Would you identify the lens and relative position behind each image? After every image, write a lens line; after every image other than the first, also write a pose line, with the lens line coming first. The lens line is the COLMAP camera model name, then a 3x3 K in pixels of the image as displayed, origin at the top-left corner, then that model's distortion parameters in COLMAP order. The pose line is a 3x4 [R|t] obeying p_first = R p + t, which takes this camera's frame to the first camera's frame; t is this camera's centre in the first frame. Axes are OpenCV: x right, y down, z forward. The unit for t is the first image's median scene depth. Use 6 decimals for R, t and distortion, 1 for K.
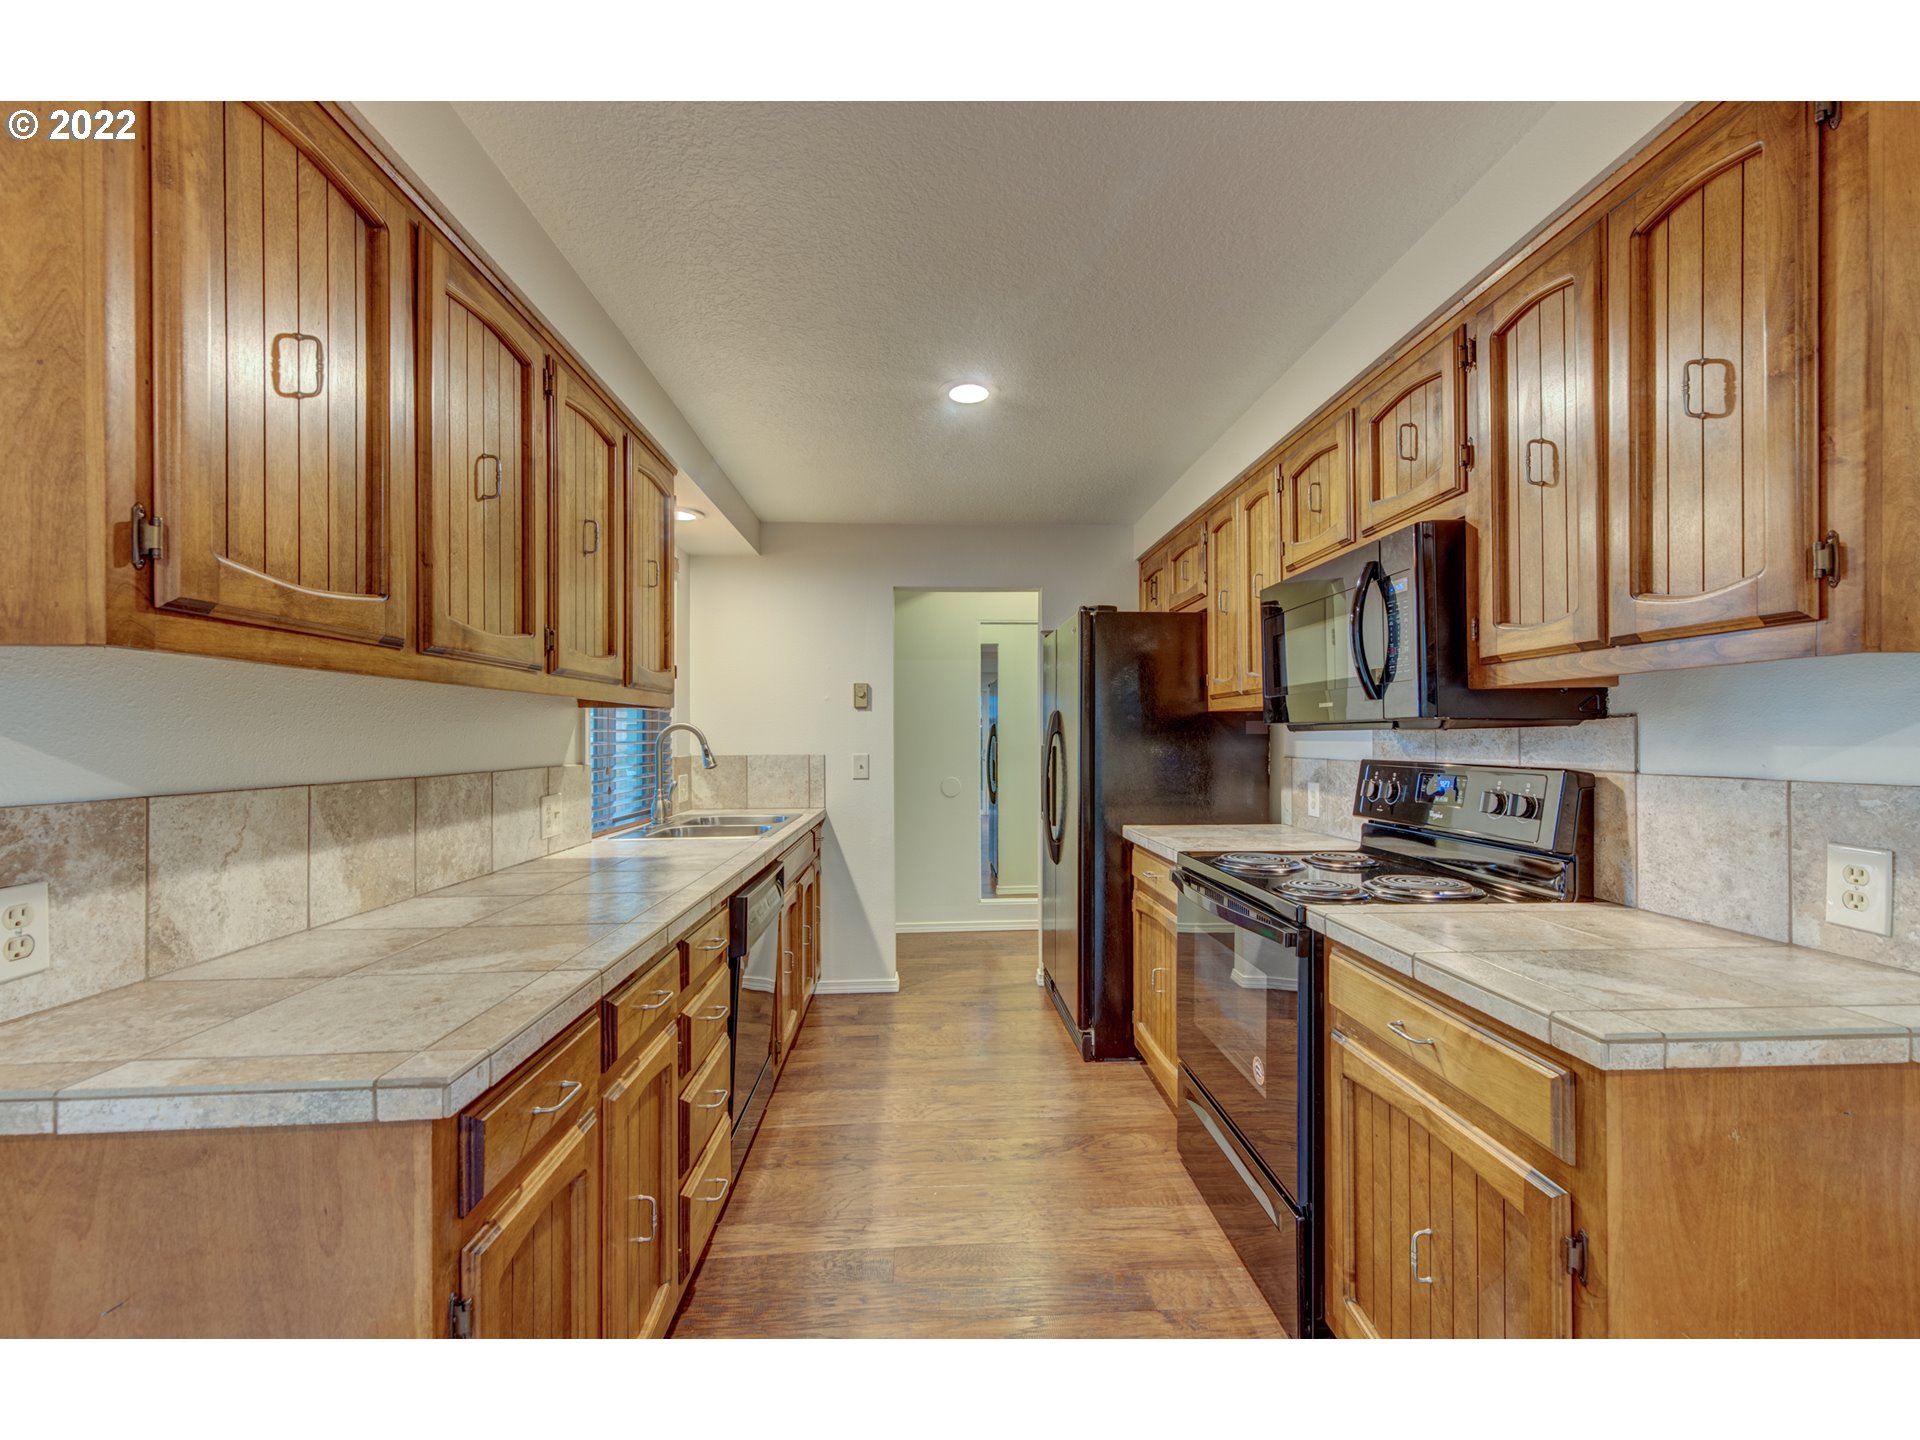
lens RADIAL K [[784.1, 0, 963.8], [0, 784.1, 734.8], [0, 0, 1]] dist [0.002205, -0.000121]
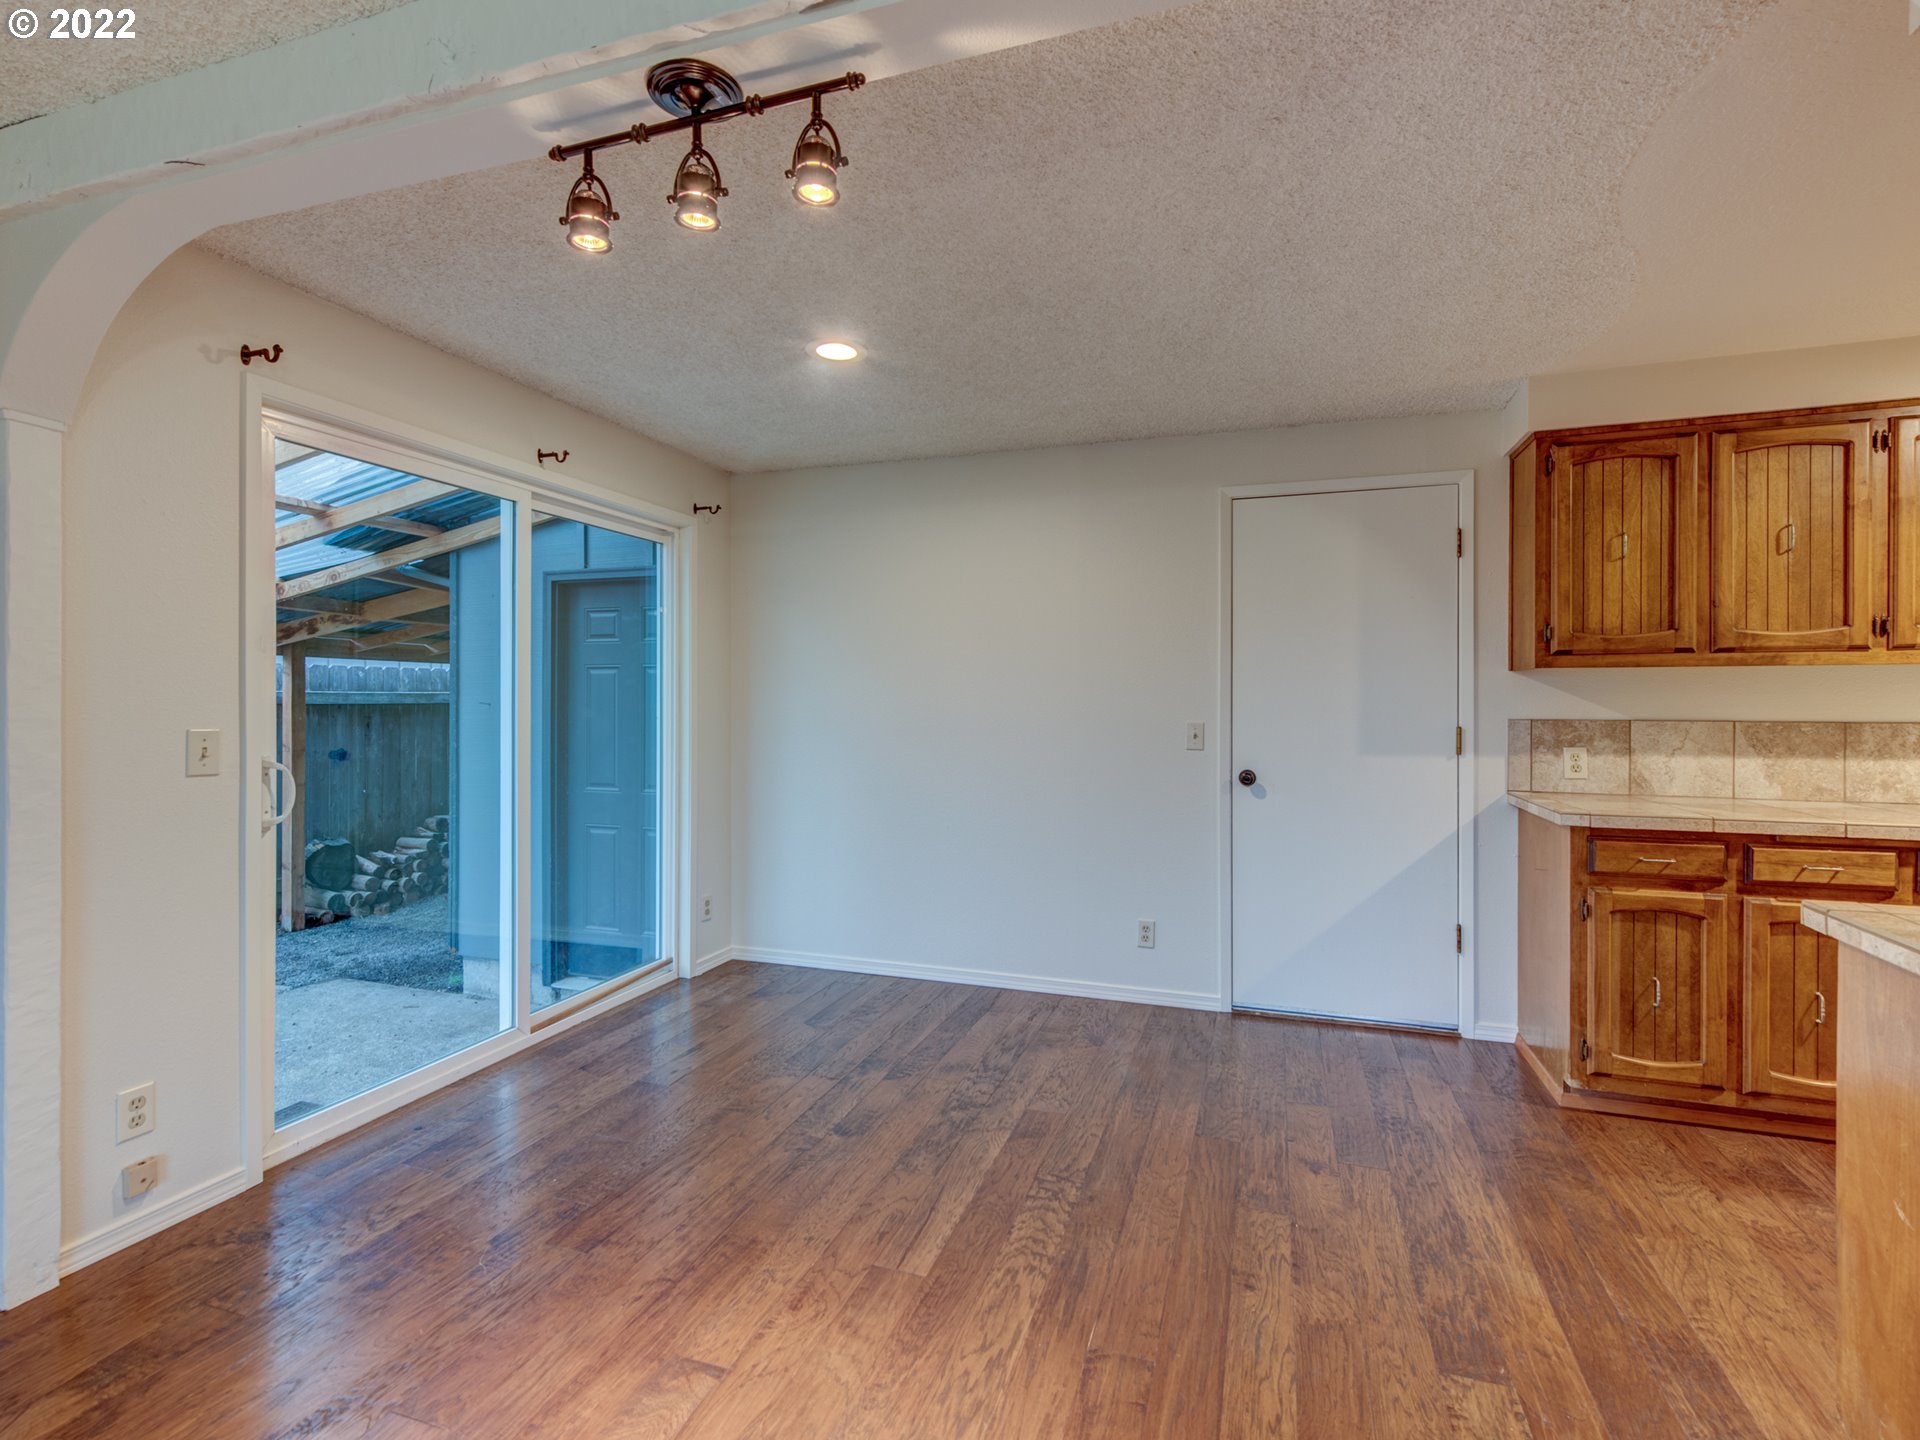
lens RADIAL K [[908.8, 0, 982.9], [0, 908.8, 719.3], [0, 0, 1]] dist [0.006787, 0.000599]
pose [[-0.371843, 0.024201, -0.927980, 2.071357], [0.004000, 0.999693, 0.024469, -0.001027], [0.928287, 0.005386, -0.371825, 0.165017]]
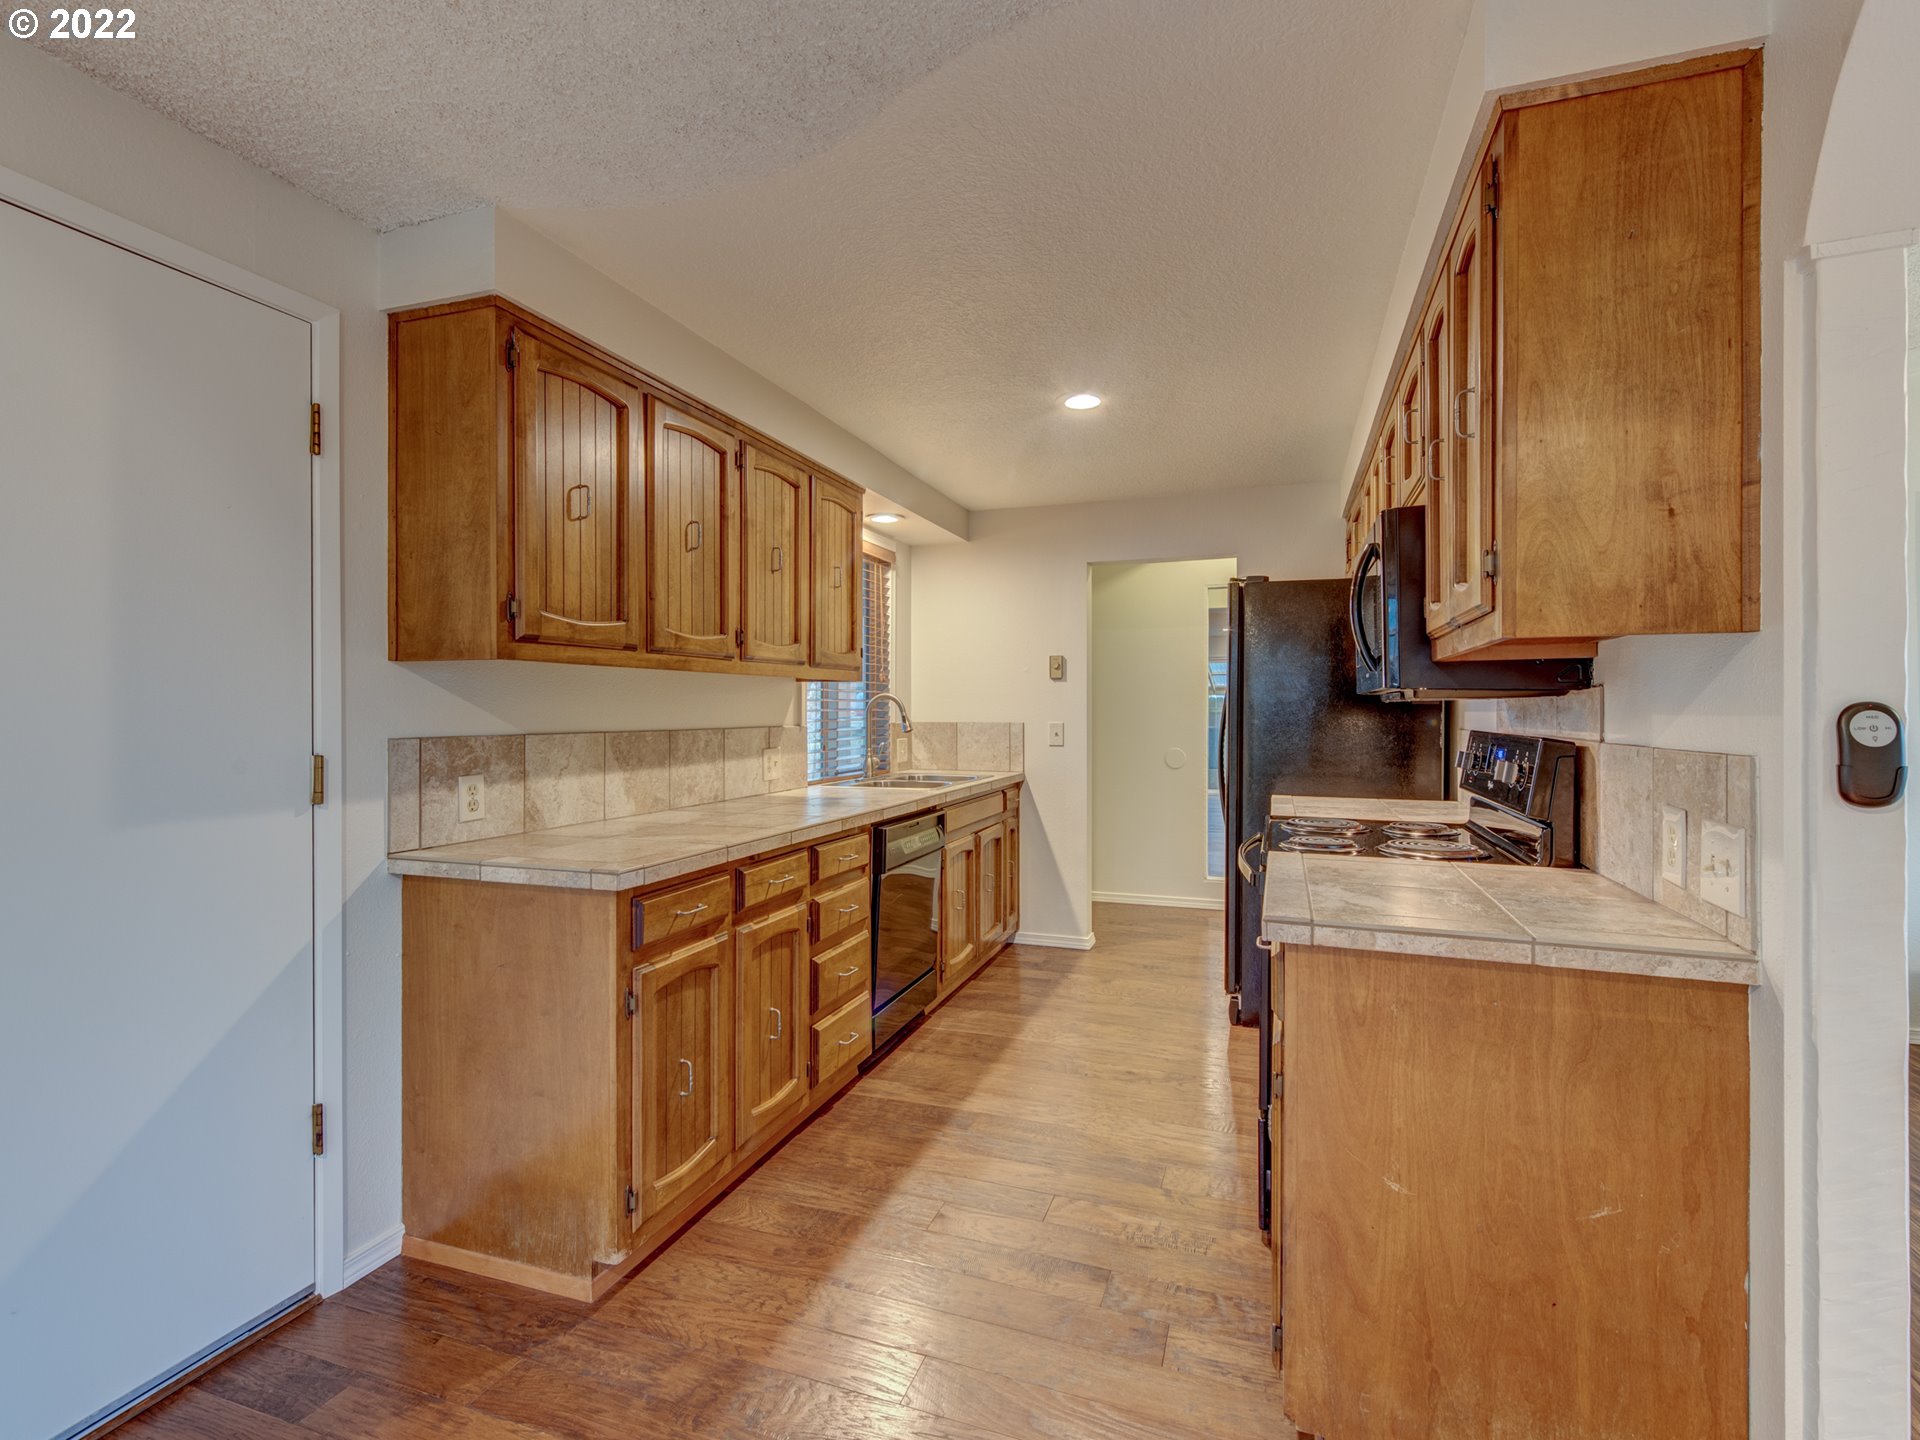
lens RADIAL K [[887.0, 0, 957.7], [0, 887.0, 712.7], [0, 0, 1]] dist [0.002889, 0.000180]
pose [[0.919824, 0.007543, -0.392259, 0.639520], [-0.004409, 0.999951, 0.008889, 0.004060], [0.392307, -0.006447, 0.919812, -0.464849]]
